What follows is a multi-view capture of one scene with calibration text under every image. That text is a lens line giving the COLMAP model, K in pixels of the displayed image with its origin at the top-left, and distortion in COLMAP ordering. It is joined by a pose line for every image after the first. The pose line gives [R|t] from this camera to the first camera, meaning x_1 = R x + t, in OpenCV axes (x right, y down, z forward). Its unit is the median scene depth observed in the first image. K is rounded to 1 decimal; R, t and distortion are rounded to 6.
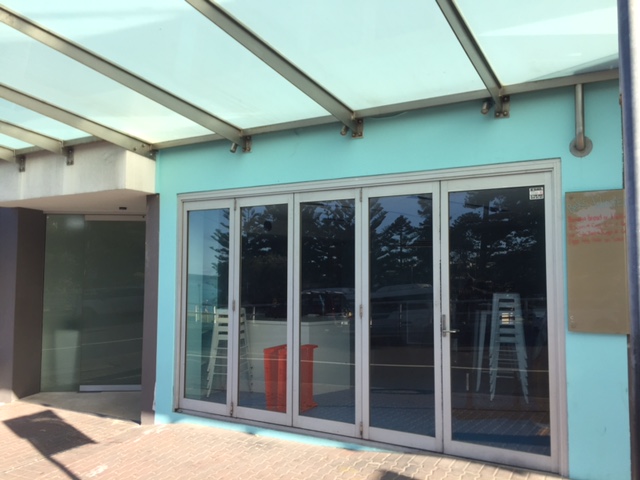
lens RADIAL K [[537.2, 0, 323.0], [0, 537.2, 239.7], [0, 0, 1]] dist [0.061319, -0.012323]
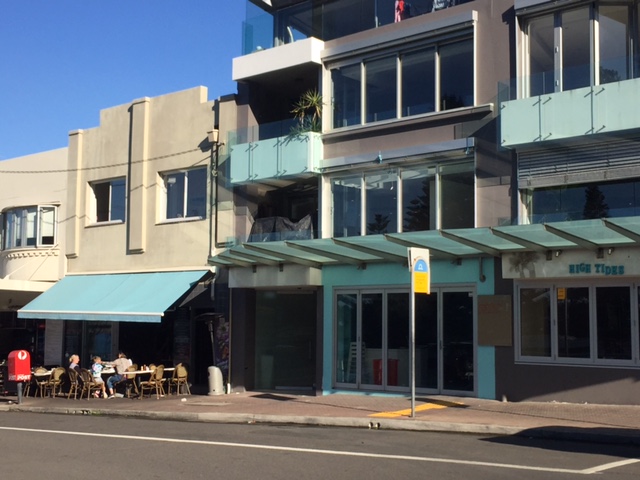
lens RADIAL K [[896.5, 0, 320.2], [0, 896.5, 239.5], [0, 0, 1]] dist [0.009717, 0.000000]
pose [[0.978427, -0.013187, -0.206172, 0.418202], [0.005547, 0.999278, -0.037591, -0.139868], [0.206519, 0.035636, 0.977793, -2.501652]]
